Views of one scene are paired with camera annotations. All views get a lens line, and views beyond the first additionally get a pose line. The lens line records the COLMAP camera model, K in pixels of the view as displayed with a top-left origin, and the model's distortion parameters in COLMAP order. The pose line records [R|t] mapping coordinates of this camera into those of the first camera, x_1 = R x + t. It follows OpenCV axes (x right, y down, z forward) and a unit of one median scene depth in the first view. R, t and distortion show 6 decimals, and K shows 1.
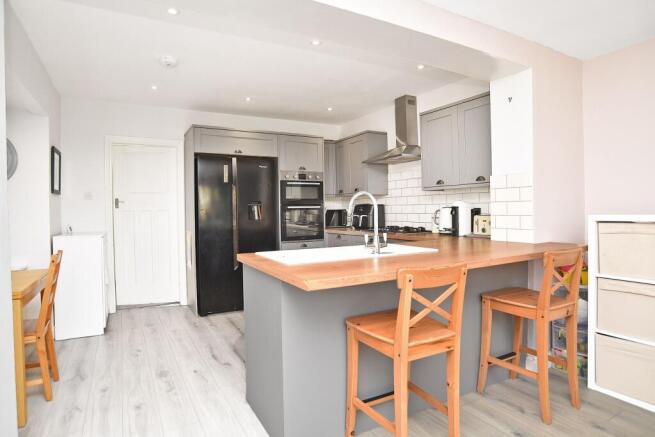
lens RADIAL K [[364.8, 0, 324.1], [0, 364.8, 206.9], [0, 0, 1]] dist [-0.000322, 0.000140]
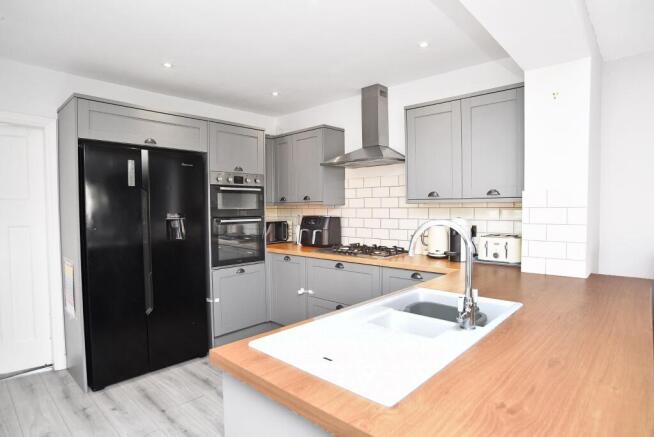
lens RADIAL K [[355.7, 0, 327.0], [0, 355.7, 218.5], [0, 0, 1]] dist [-0.056299, 0.040229]
pose [[0.953027, -0.001661, 0.302881, -0.114409], [-0.007685, 0.999530, 0.029662, -0.027787], [-0.302788, -0.030596, 0.952567, 0.257779]]
